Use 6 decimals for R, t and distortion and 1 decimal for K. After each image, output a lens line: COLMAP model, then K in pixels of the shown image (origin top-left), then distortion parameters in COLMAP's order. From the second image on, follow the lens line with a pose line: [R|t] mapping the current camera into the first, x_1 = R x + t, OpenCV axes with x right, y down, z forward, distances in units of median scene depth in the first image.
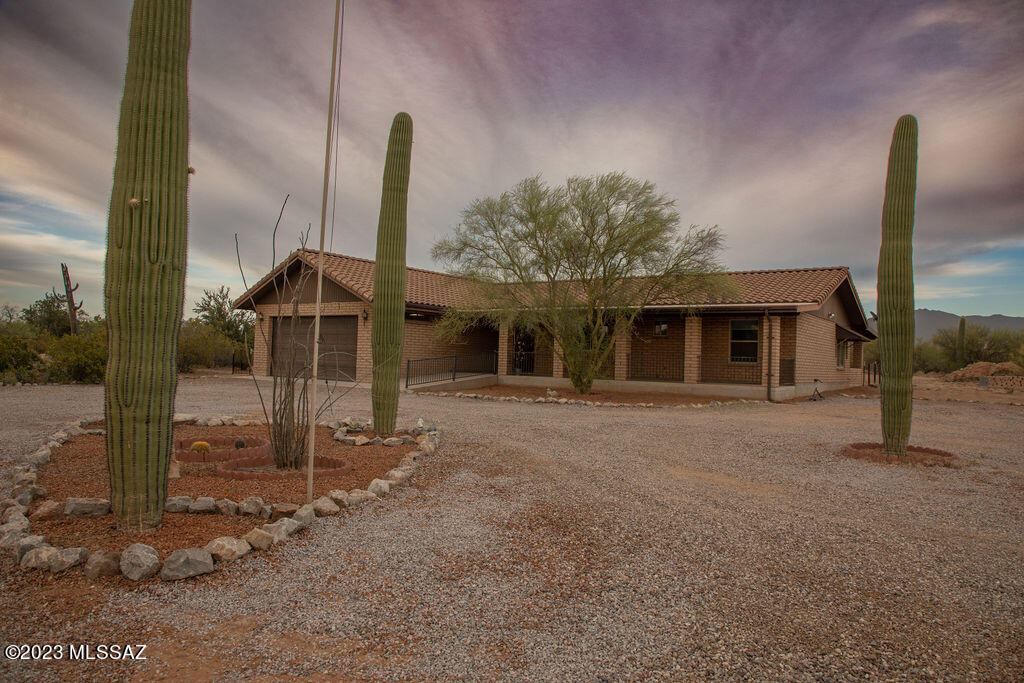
lens RADIAL K [[712.3, 0, 519.7], [0, 712.3, 339.5], [0, 0, 1]] dist [-0.044897, 0.002558]
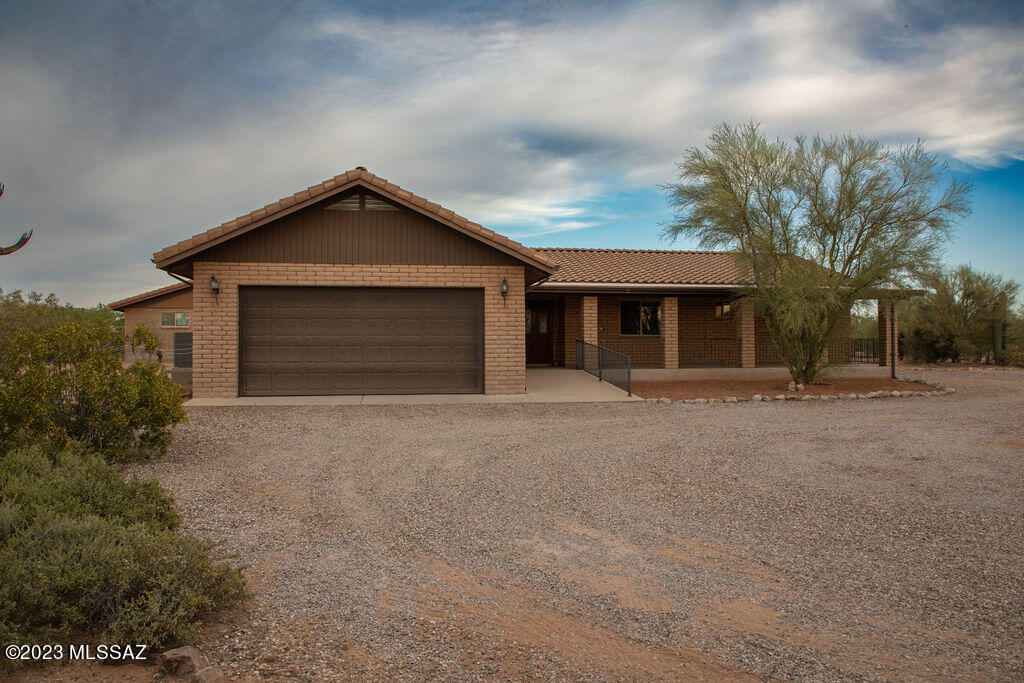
lens RADIAL K [[712.3, 0, 512.5], [0, 712.3, 341.3], [0, 0, 1]] dist [-0.044897, 0.002558]
pose [[0.704155, -0.028871, 0.709459, -0.652589], [0.008297, 0.999439, 0.032437, -0.007249], [-0.709998, -0.016955, 0.704000, 0.545860]]
